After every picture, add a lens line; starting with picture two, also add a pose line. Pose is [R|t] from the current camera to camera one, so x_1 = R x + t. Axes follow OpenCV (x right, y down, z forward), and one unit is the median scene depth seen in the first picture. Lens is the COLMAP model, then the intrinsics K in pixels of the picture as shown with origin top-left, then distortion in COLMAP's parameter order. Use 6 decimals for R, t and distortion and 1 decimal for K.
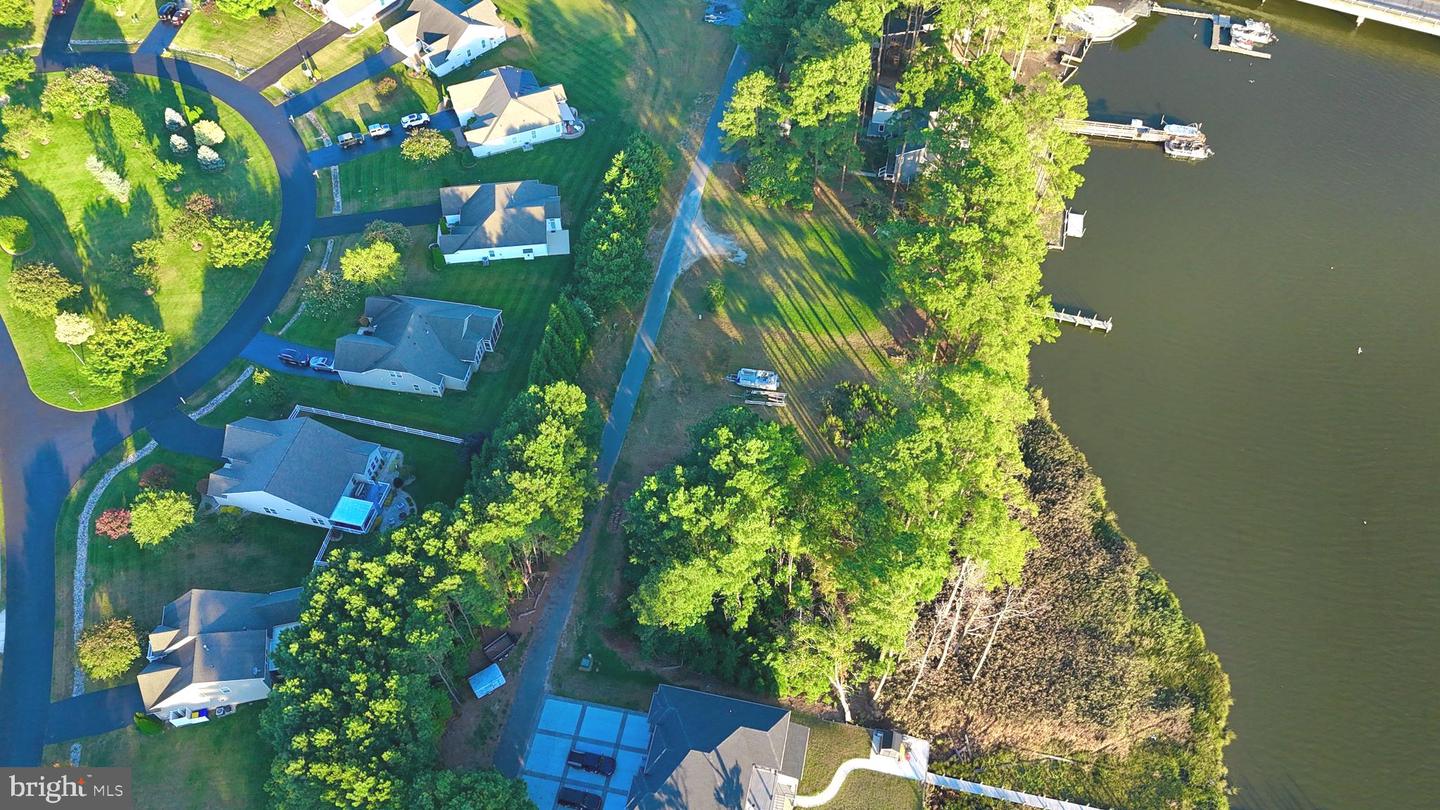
lens RADIAL K [[1055.0, 0, 726.0], [0, 1055.0, 407.2], [0, 0, 1]] dist [0.074074, -0.072590]
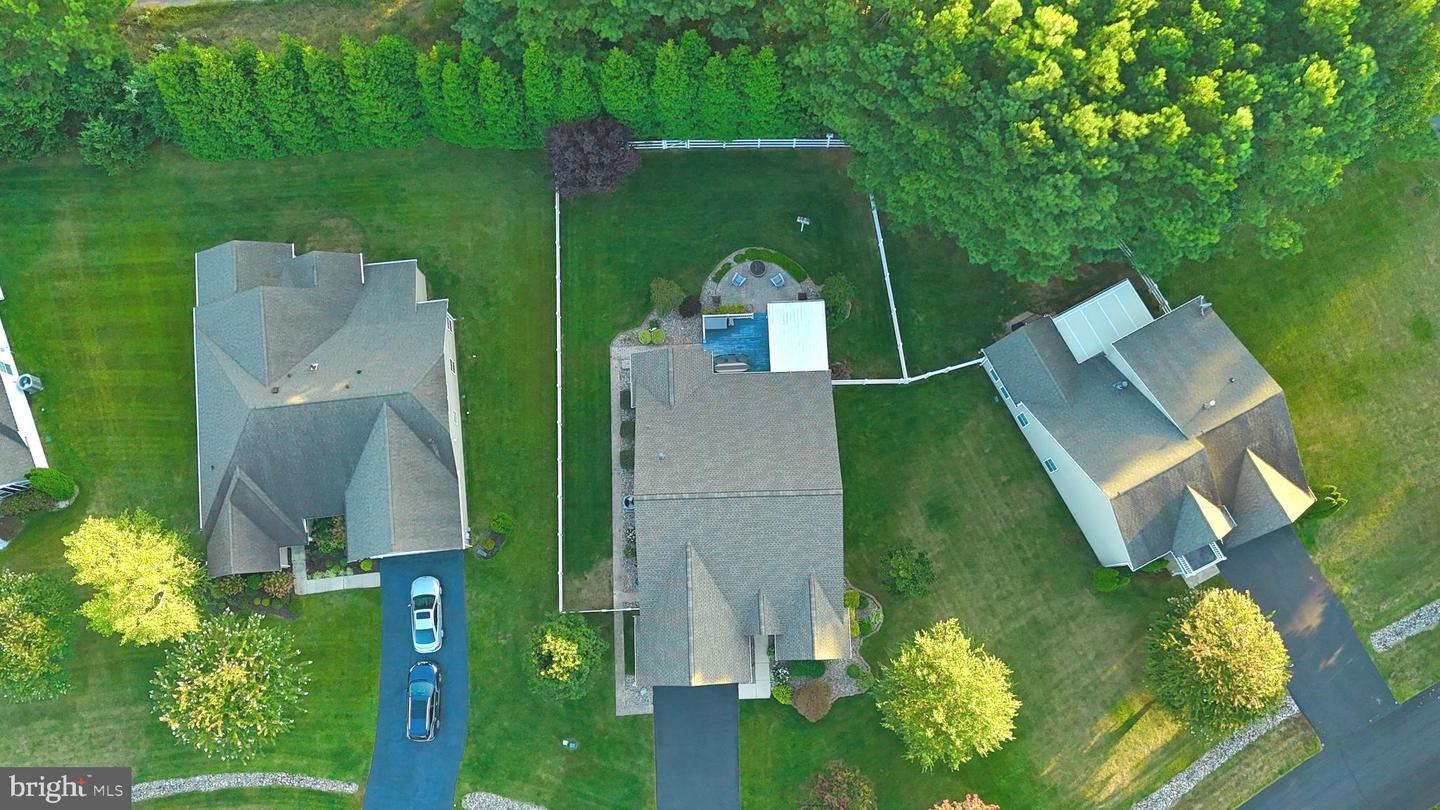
lens RADIAL K [[1251.3, 0, 723.6], [0, 1251.3, 403.8], [0, 0, 1]] dist [0.106177, -0.018043]
pose [[-0.273027, -0.944255, 0.183955, -0.458698], [0.783654, -0.107394, 0.611843, -0.265069], [-0.557980, 0.311207, 0.769291, 0.578520]]
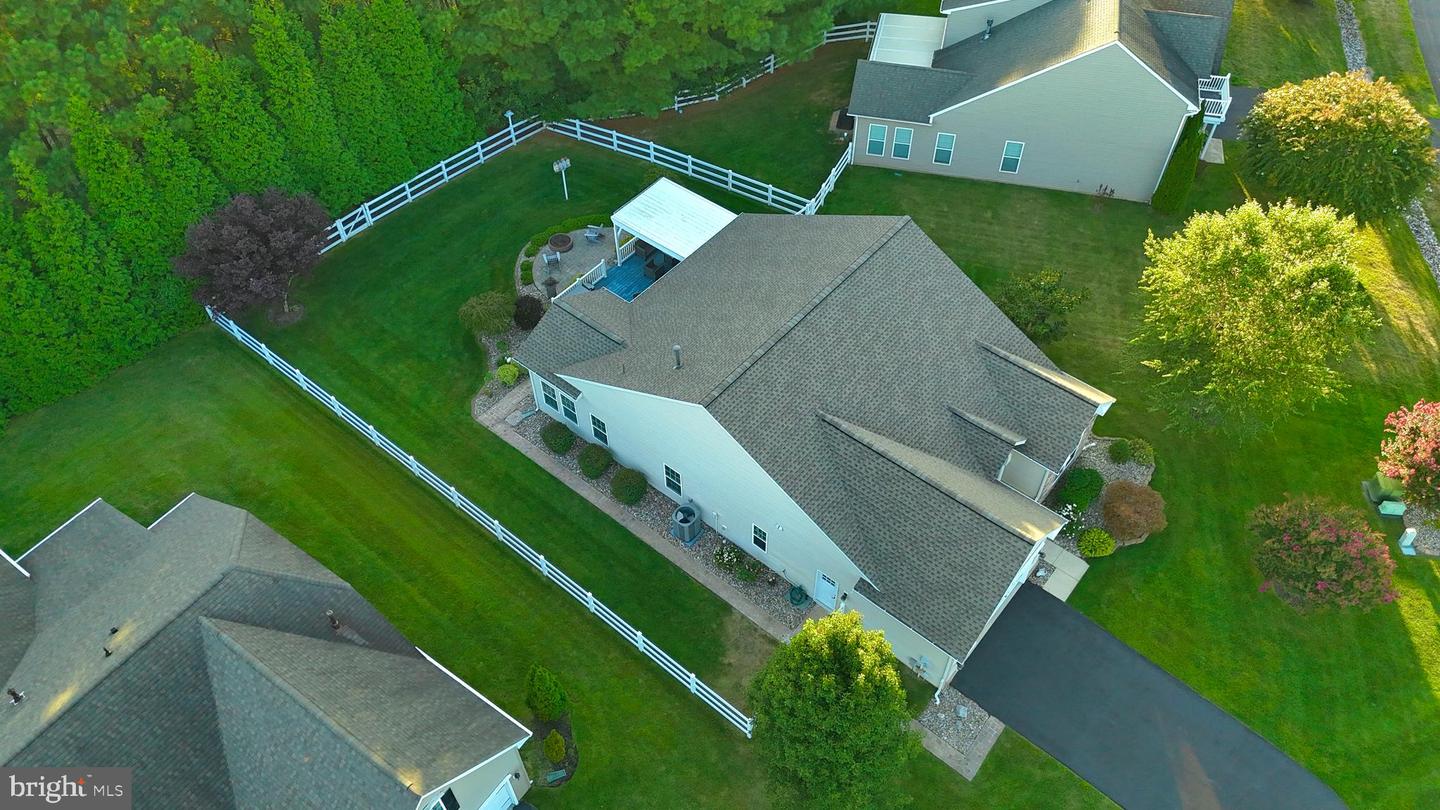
lens RADIAL K [[1055.0, 0, 714.9], [0, 1055.0, 406.4], [0, 0, 1]] dist [0.074074, -0.072590]
pose [[-0.900508, -0.318630, 0.295905, -0.465193], [0.363390, -0.177702, 0.914532, -0.206050], [-0.238815, 0.931073, 0.275809, 0.930104]]
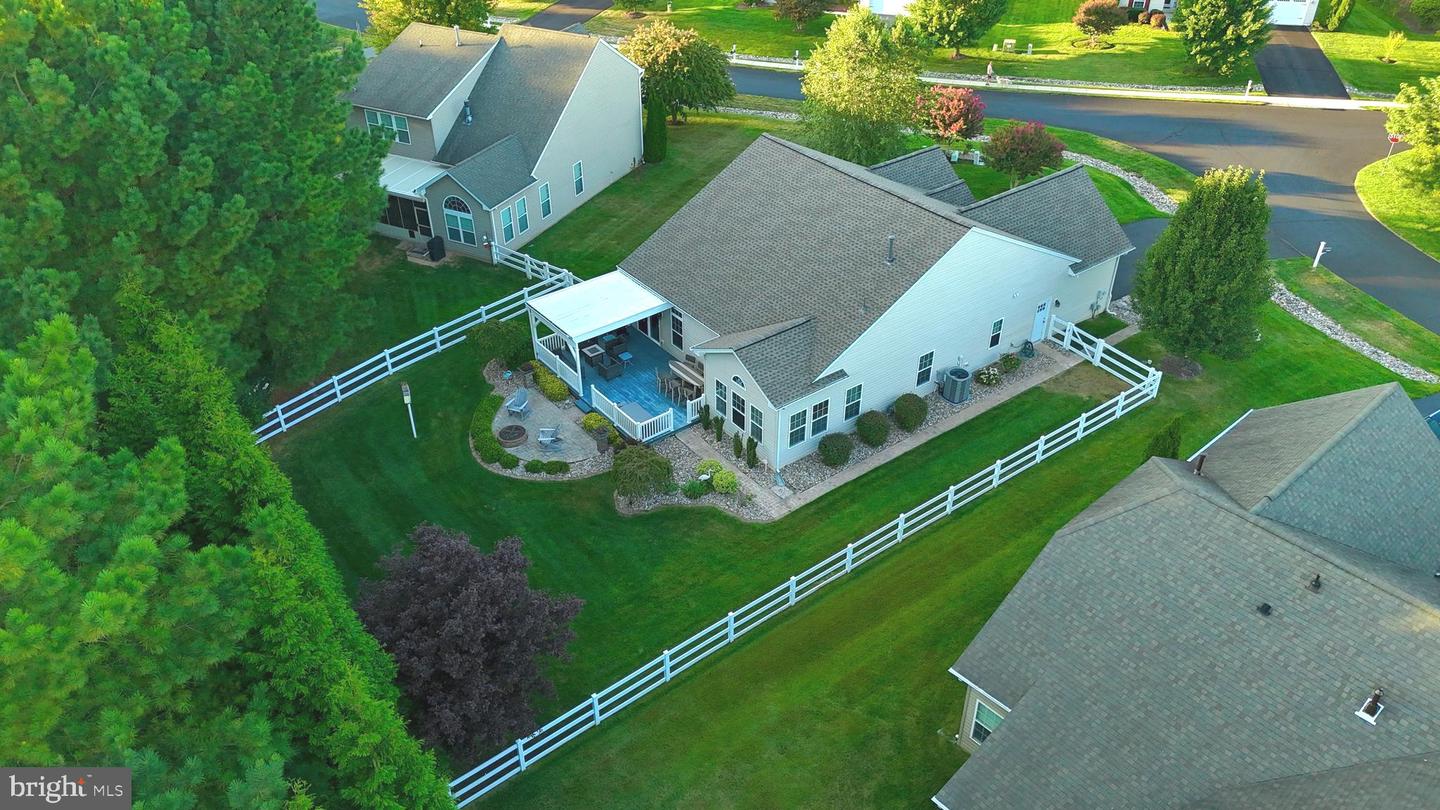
lens RADIAL K [[1055.0, 0, 713.4], [0, 1055.0, 406.7], [0, 0, 1]] dist [0.074074, -0.072590]
pose [[-0.626839, 0.457912, -0.630389, -0.161340], [-0.621037, 0.194949, 0.759150, -0.144719], [0.470517, 0.867359, 0.162178, 0.960914]]
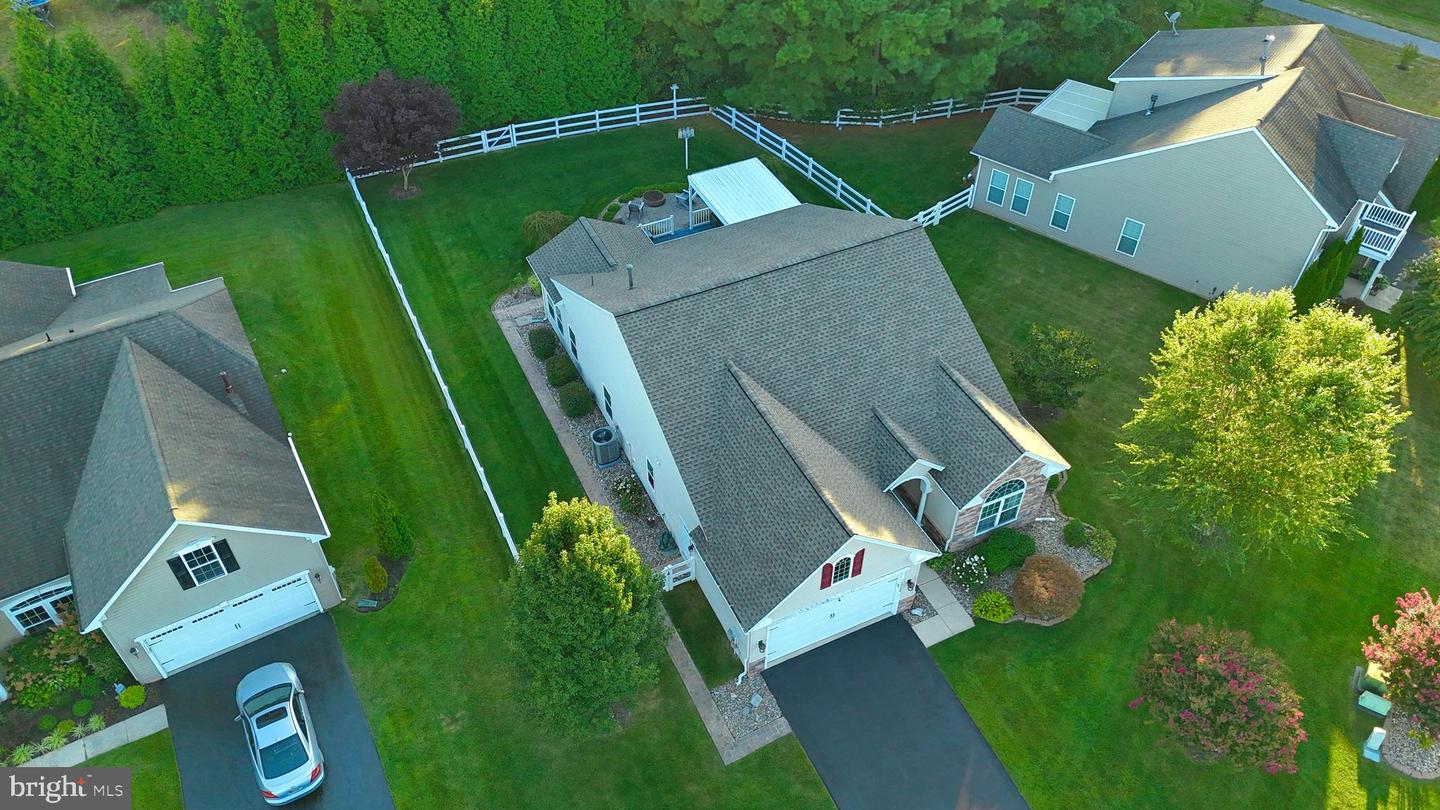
lens RADIAL K [[1055.0, 0, 715.1], [0, 1055.0, 407.6], [0, 0, 1]] dist [0.074074, -0.072590]
pose [[-0.637745, -0.534016, 0.555075, -0.553161], [0.624708, 0.062957, 0.778316, -0.162911], [-0.450579, 0.843127, 0.293454, 0.932477]]
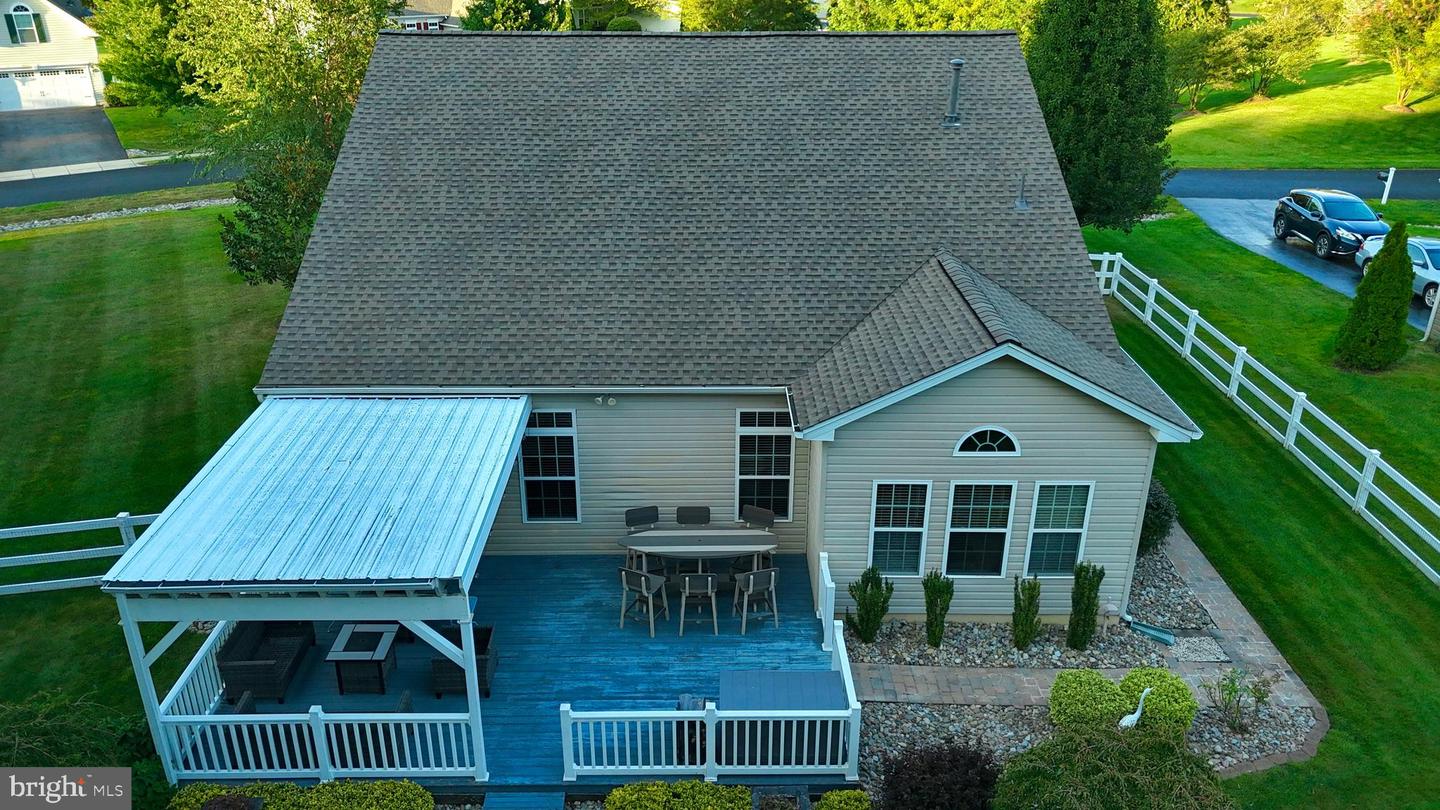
lens RADIAL K [[1055.0, 0, 715.2], [0, 1055.0, 407.2], [0, 0, 1]] dist [0.074074, -0.072590]
pose [[0.247730, 0.410589, -0.877523, -0.258415], [-0.784982, 0.615930, 0.066585, 0.061449], [0.567832, 0.672345, 0.474889, 0.939785]]
